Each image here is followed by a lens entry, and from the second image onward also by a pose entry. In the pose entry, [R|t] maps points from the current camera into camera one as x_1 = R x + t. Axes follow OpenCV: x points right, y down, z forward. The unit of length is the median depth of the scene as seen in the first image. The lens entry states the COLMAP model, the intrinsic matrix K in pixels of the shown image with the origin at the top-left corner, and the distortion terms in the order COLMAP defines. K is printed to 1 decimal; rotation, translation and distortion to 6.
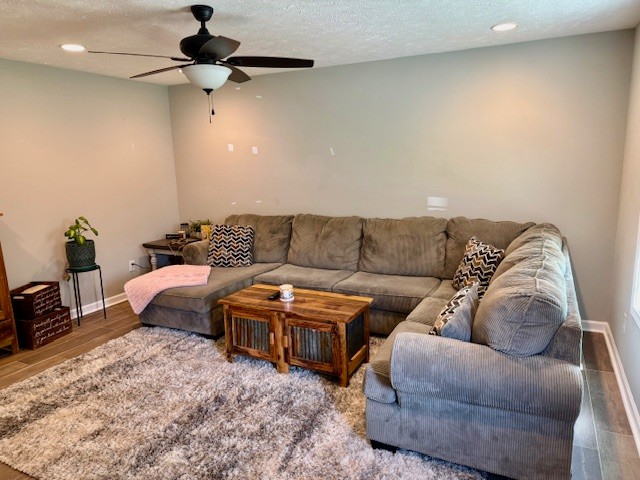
lens RADIAL K [[446.7, 0, 319.9], [0, 446.7, 236.1], [0, 0, 1]] dist [0.052909, -0.067047]
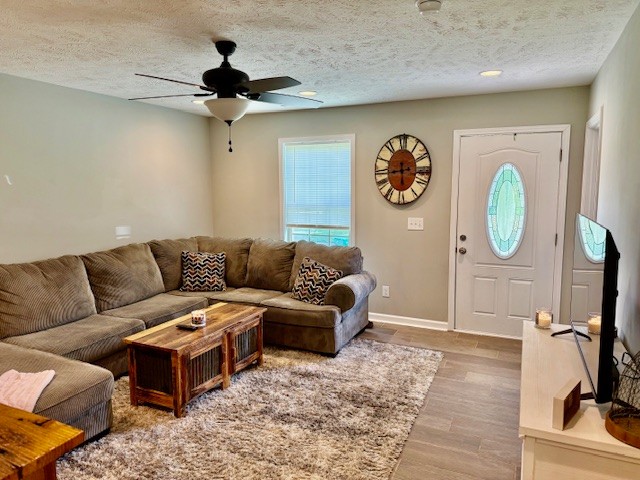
lens RADIAL K [[446.7, 0, 319.0], [0, 446.7, 240.8], [0, 0, 1]] dist [0.052909, -0.067047]
pose [[-0.024176, -0.095211, 0.995164, -1.017985], [0.174549, 0.979762, 0.097977, -0.092978], [-0.984352, 0.176073, -0.007068, 0.663693]]
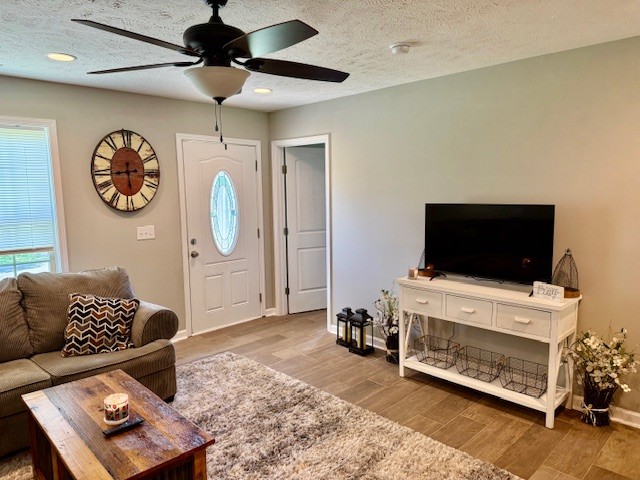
lens RADIAL K [[446.7, 0, 320.9], [0, 446.7, 242.5], [0, 0, 1]] dist [0.052909, -0.067047]
pose [[-0.946932, 0.001260, 0.321430, -0.497955], [0.091992, 0.959227, 0.267246, -0.216189], [-0.307988, 0.282633, -0.908439, 1.330979]]
